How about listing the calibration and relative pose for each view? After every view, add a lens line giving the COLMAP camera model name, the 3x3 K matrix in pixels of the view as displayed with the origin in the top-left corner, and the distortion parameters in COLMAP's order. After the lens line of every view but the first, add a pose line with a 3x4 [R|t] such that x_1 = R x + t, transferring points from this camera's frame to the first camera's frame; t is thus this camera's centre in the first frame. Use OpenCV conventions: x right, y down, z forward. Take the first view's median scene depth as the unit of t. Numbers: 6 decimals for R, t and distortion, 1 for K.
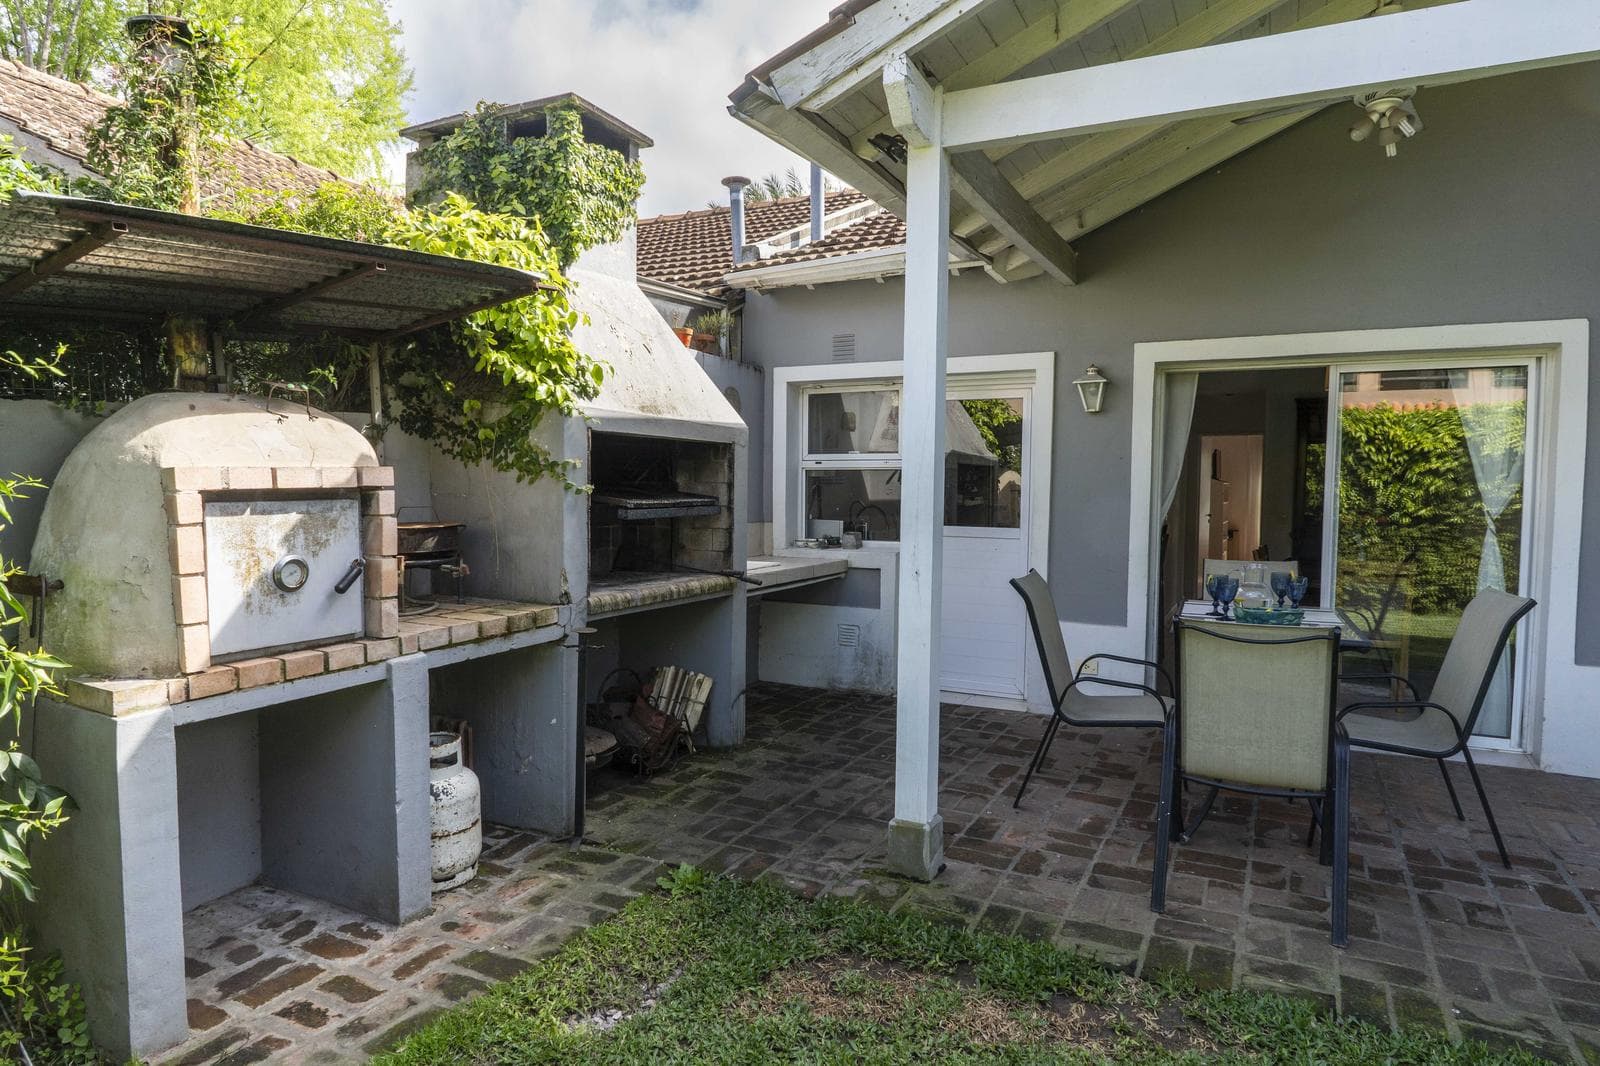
lens RADIAL K [[929.7, 0, 800.0], [0, 929.7, 533.0], [0, 0, 1]] dist [-0.013129, -0.001464]
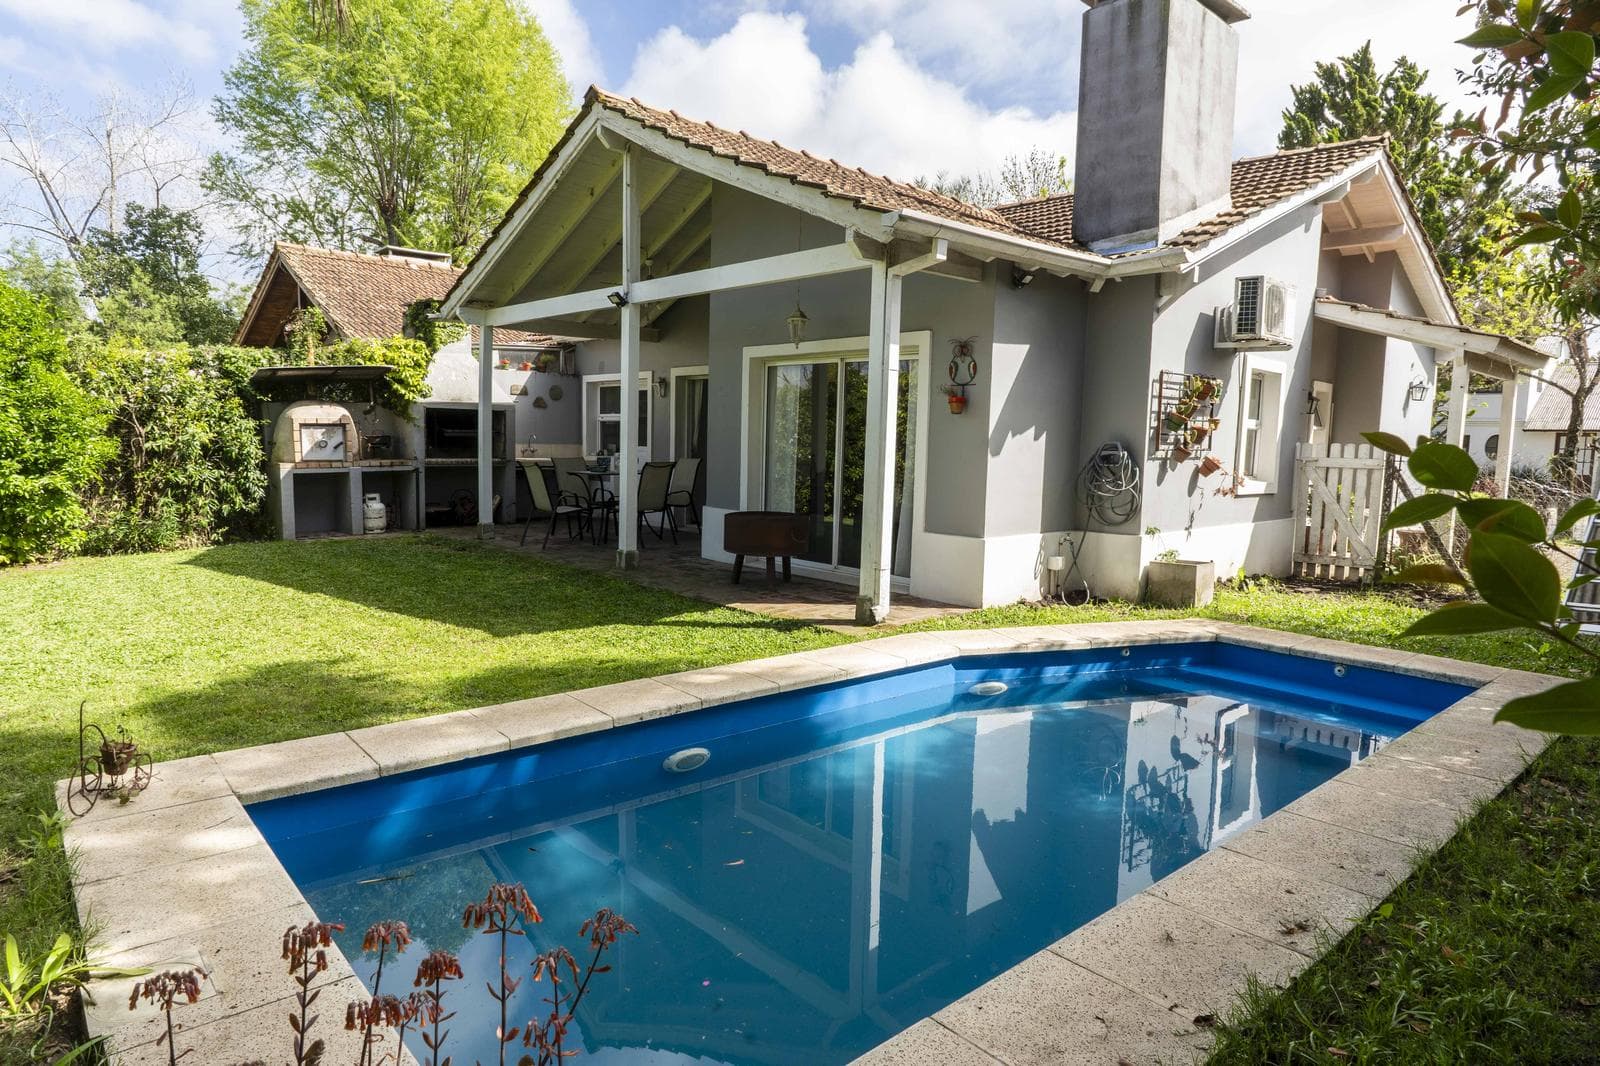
lens RADIAL K [[929.7, 0, 800.0], [0, 929.7, 533.0], [0, 0, 1]] dist [-0.013129, -0.001464]
pose [[0.938081, 0.047410, -0.343156, 2.490309], [-0.030979, 0.998103, 0.053210, 0.133435], [0.345027, -0.039284, 0.937770, -1.877068]]
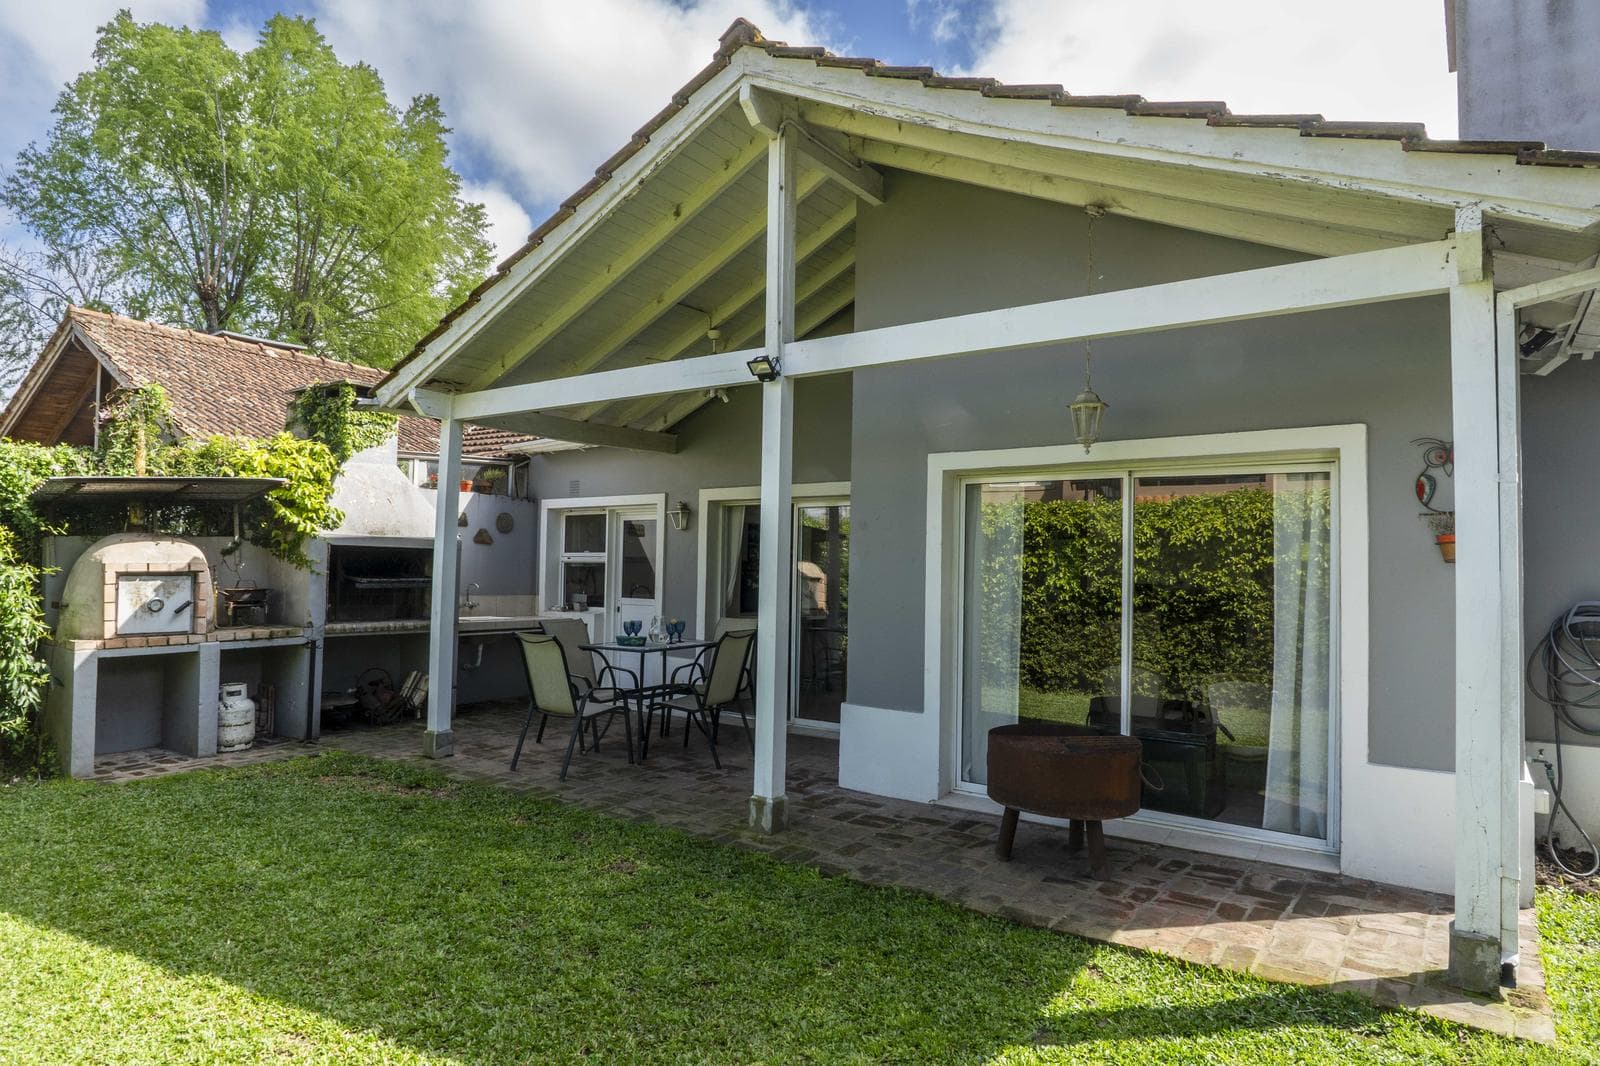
lens RADIAL K [[929.7, 0, 800.0], [0, 929.7, 533.0], [0, 0, 1]] dist [-0.013129, -0.001464]
pose [[0.987810, 0.001282, -0.155661, 1.322950], [-0.015737, 0.995666, -0.091663, 0.043402], [0.154868, 0.092996, 0.983548, -1.027342]]
